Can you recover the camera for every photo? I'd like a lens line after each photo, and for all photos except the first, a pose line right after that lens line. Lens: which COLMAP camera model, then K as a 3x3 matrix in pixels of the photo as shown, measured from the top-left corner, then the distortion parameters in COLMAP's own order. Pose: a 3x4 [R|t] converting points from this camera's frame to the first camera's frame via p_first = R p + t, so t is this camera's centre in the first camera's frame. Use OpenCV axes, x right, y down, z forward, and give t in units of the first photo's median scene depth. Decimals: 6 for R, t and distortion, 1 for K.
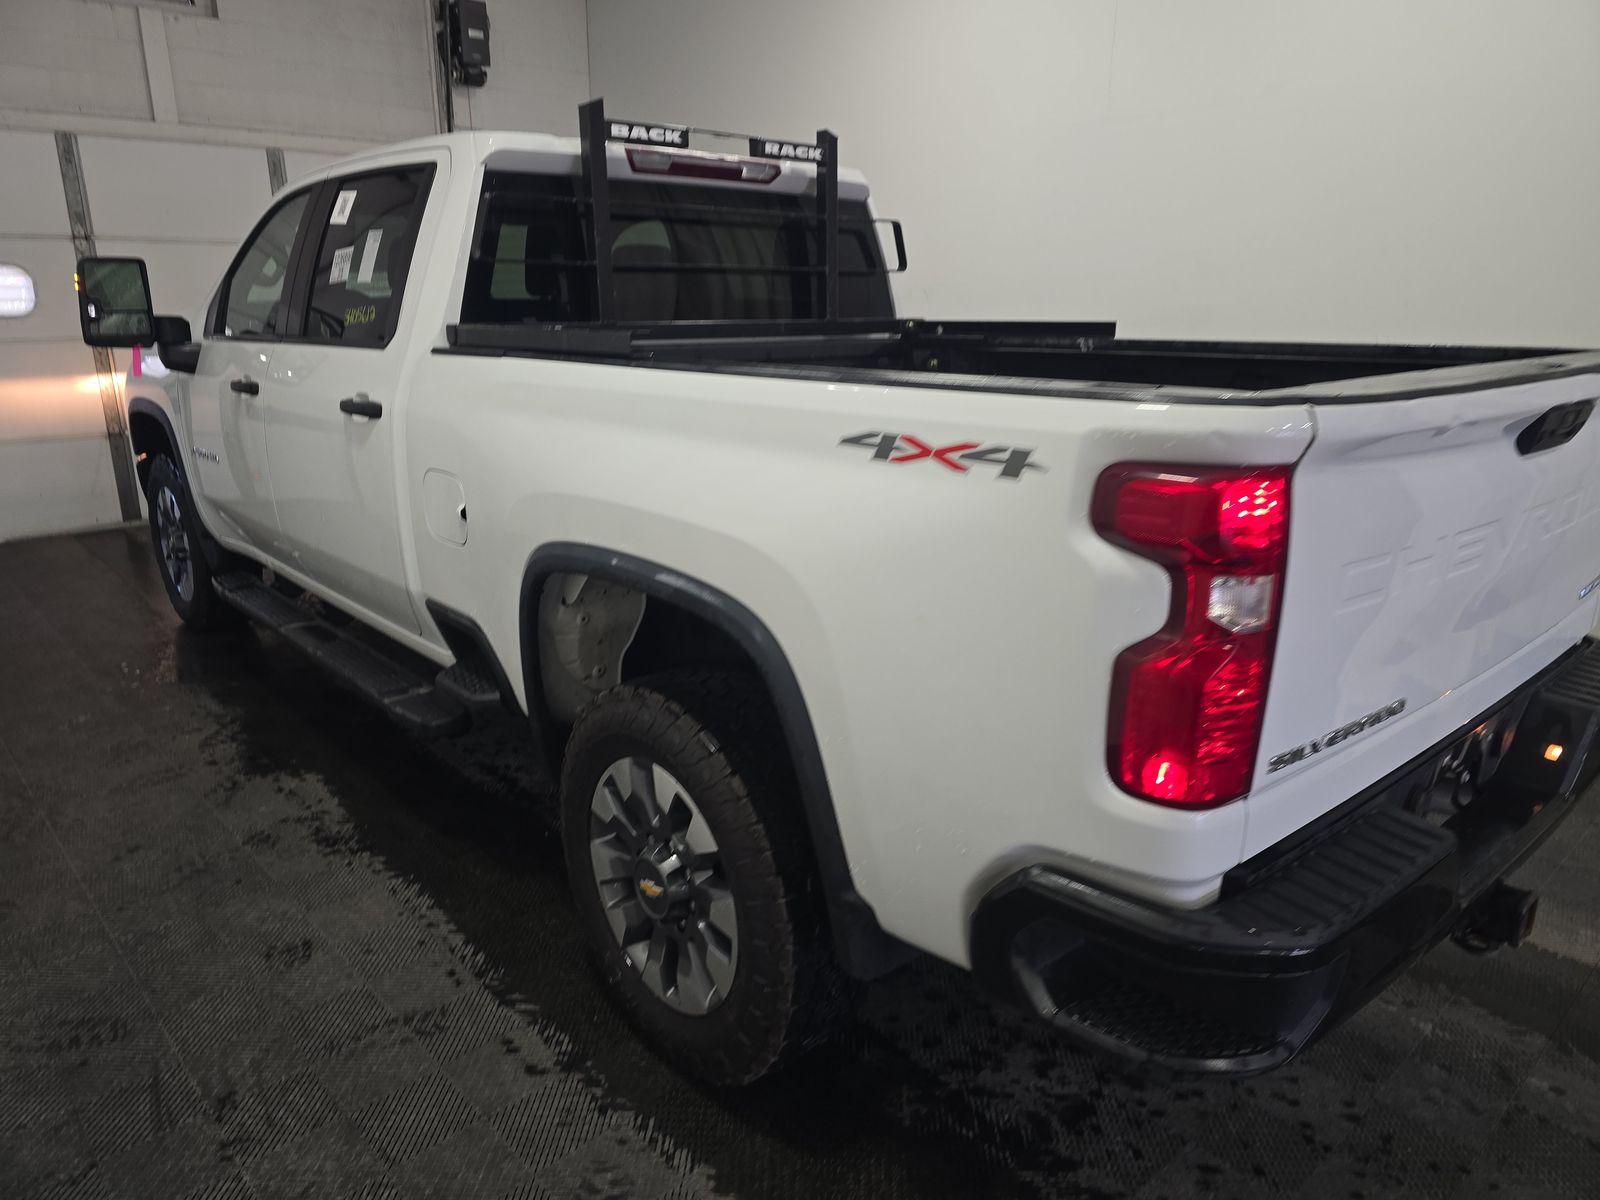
lens RADIAL K [[1060.8, 0, 800.0], [0, 1060.8, 600.0], [0, 0, 1]] dist [0.049132, -0.047480]
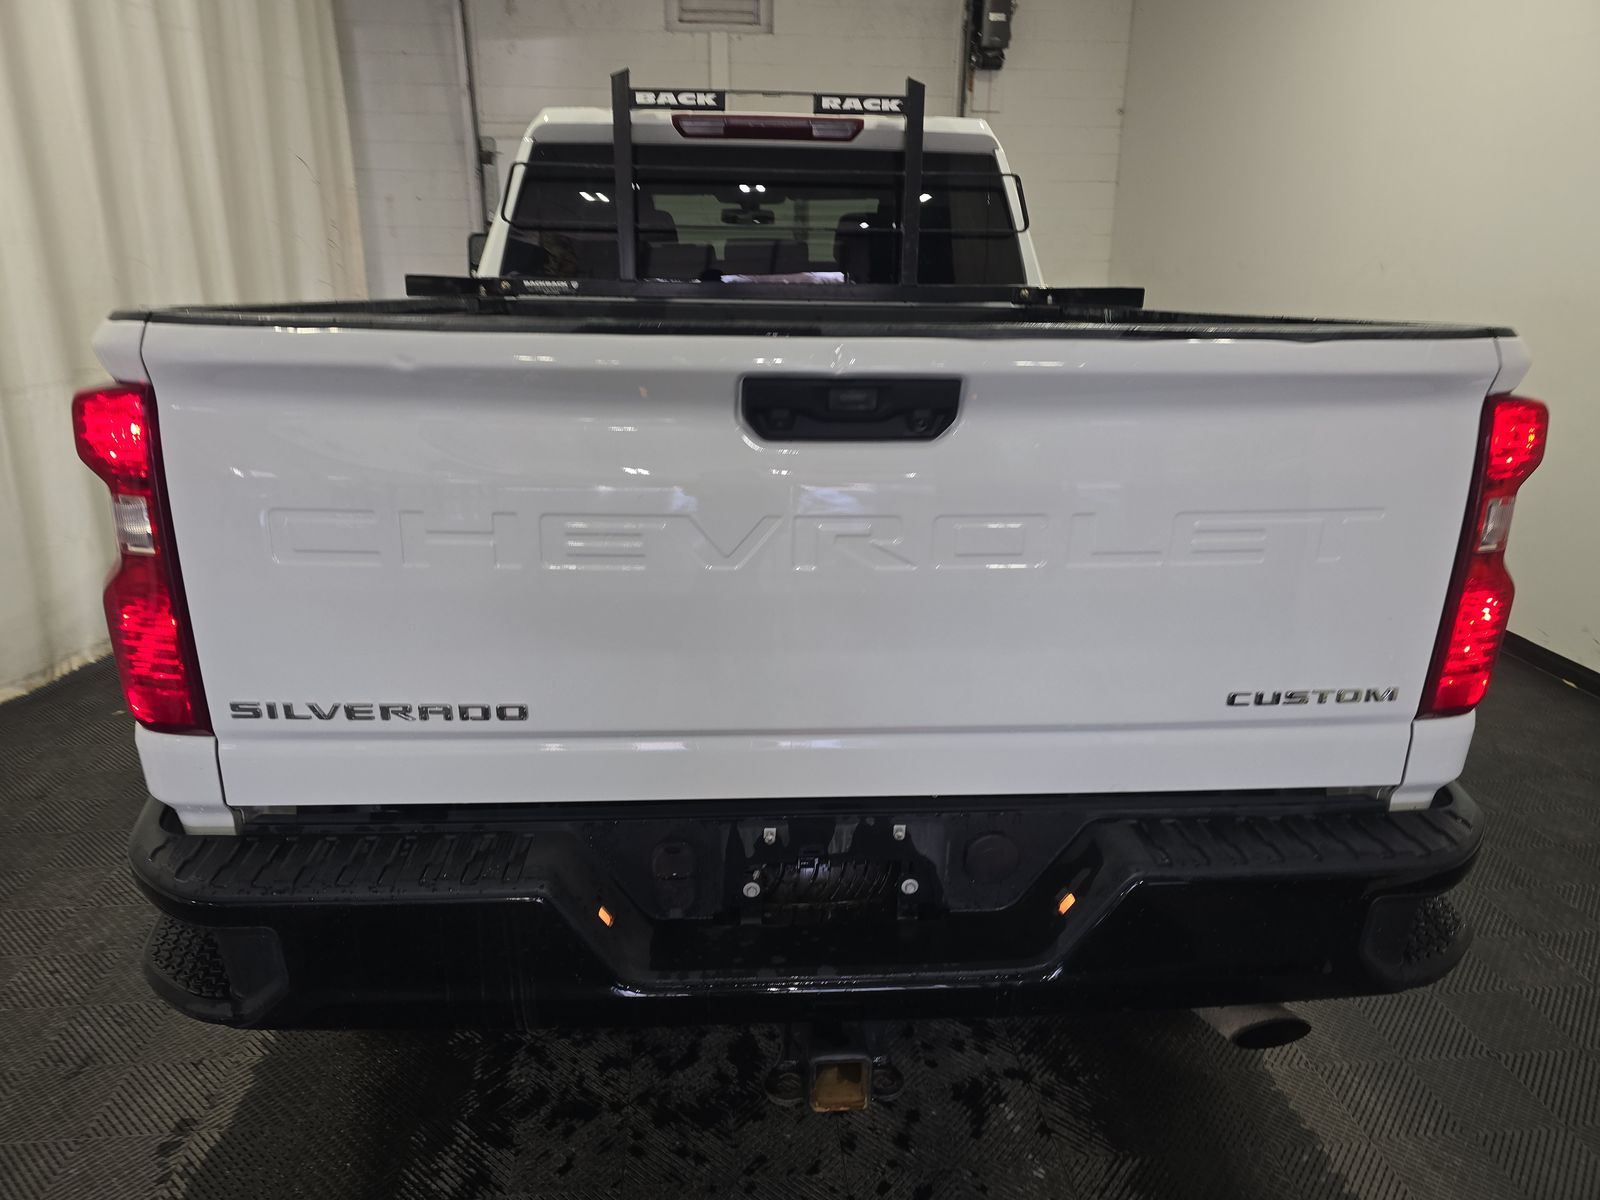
lens RADIAL K [[1060.8, 0, 800.0], [0, 1060.8, 600.0], [0, 0, 1]] dist [0.049132, -0.047480]
pose [[0.800799, 0.181026, -0.570921, 0.585275], [-0.176169, 0.982254, 0.064349, -0.038673], [0.572438, 0.049048, 0.818479, 0.214246]]
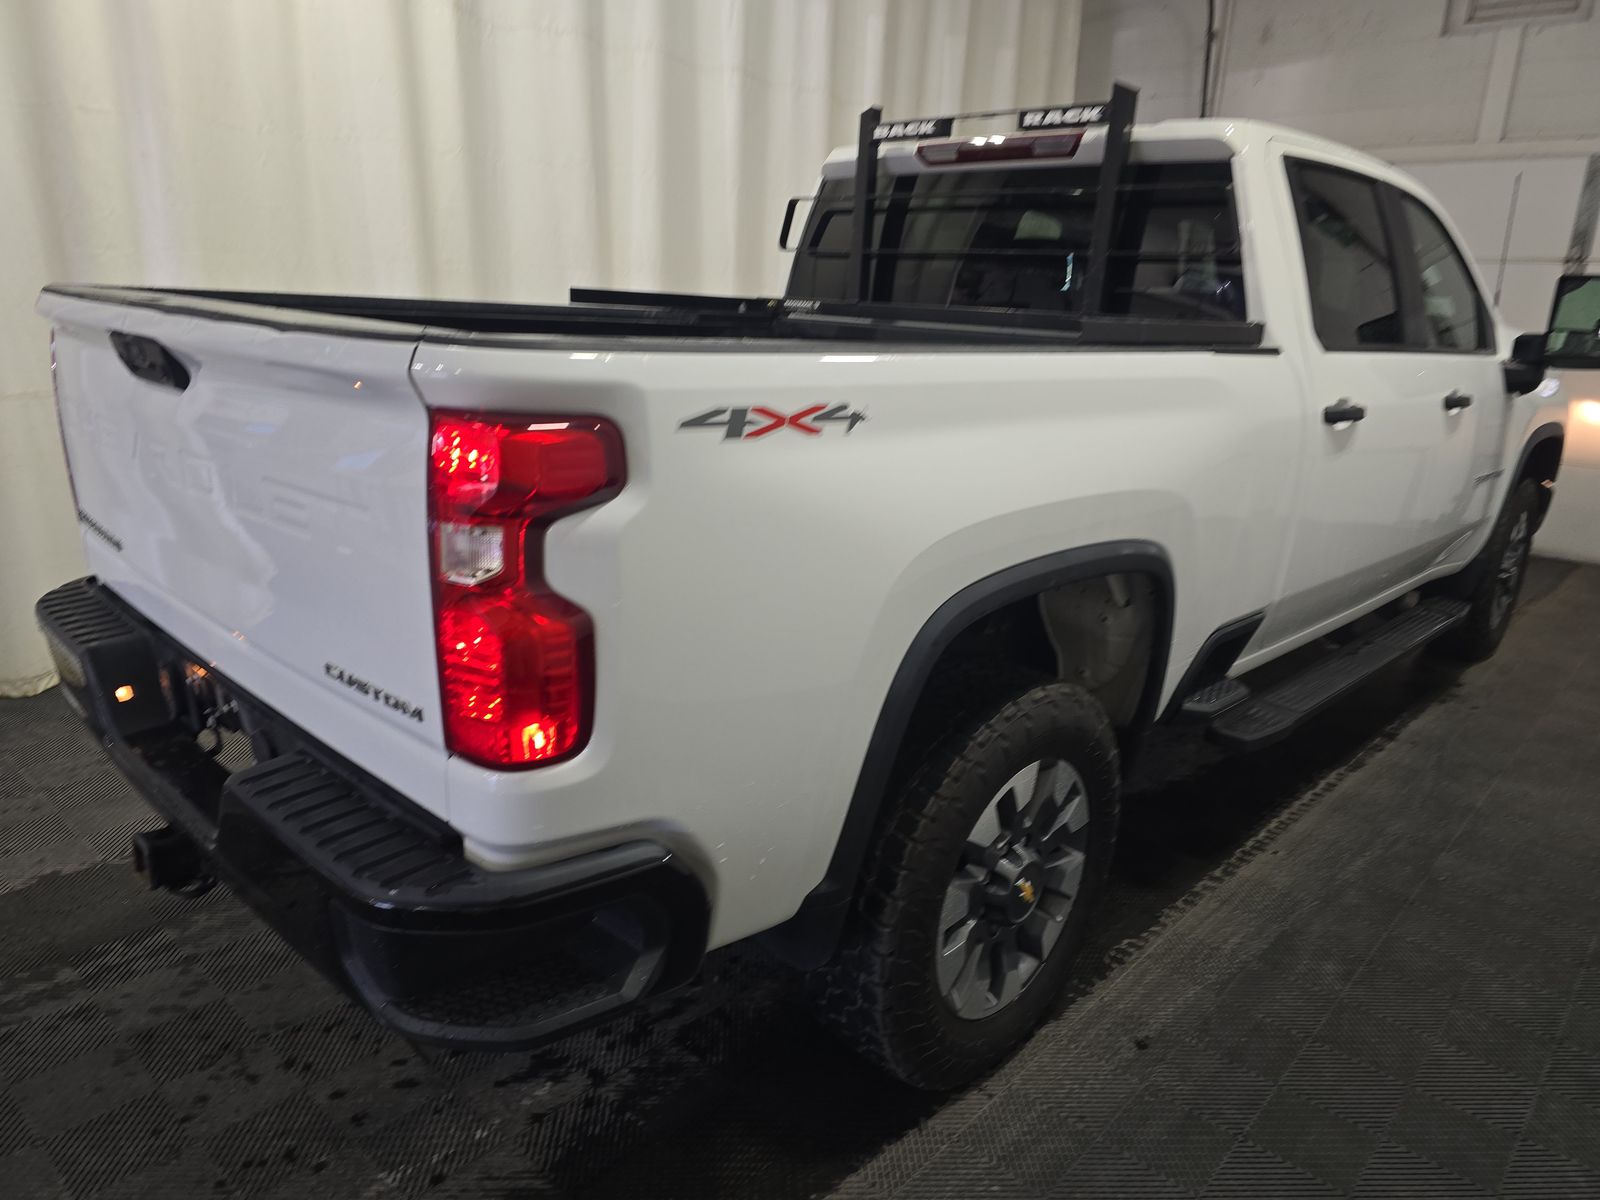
lens RADIAL K [[1066.6, 0, 800.0], [0, 1066.6, 600.0], [0, 0, 1]] dist [0.049840, -0.043347]
pose [[0.090209, 0.278163, -0.956288, 0.939530], [-0.316636, 0.918392, 0.237271, -0.203609], [0.944248, 0.281391, 0.170924, 0.774749]]
